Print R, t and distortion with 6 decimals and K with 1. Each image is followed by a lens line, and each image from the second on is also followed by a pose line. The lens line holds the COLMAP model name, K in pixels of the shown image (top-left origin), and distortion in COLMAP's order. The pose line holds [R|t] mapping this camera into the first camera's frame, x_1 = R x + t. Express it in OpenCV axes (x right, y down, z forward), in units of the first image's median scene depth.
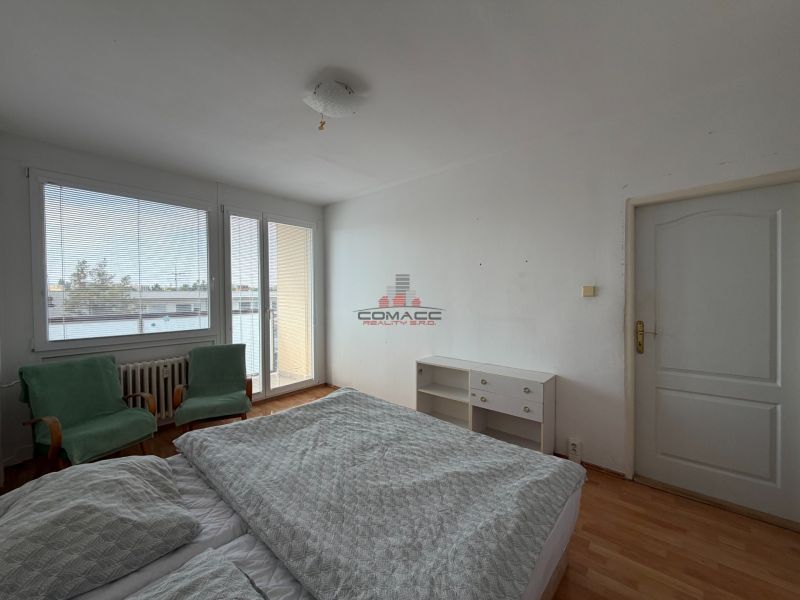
lens RADIAL K [[322.3, 0, 397.1], [0, 322.3, 298.8], [0, 0, 1]] dist [0.001554, 0.000046]
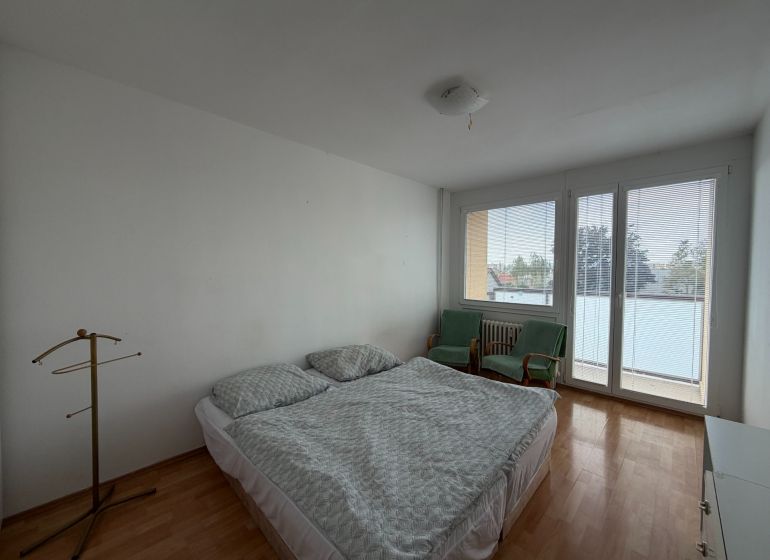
lens RADIAL K [[312.2, 0, 385.0], [0, 312.2, 280.0], [0, 0, 1]] dist [-0.000541, -0.000010]
pose [[-0.058361, 0.037623, -0.997586, 0.795886], [-0.024935, 0.998923, 0.039133, -0.039067], [0.997984, 0.027158, -0.057360, 0.724730]]
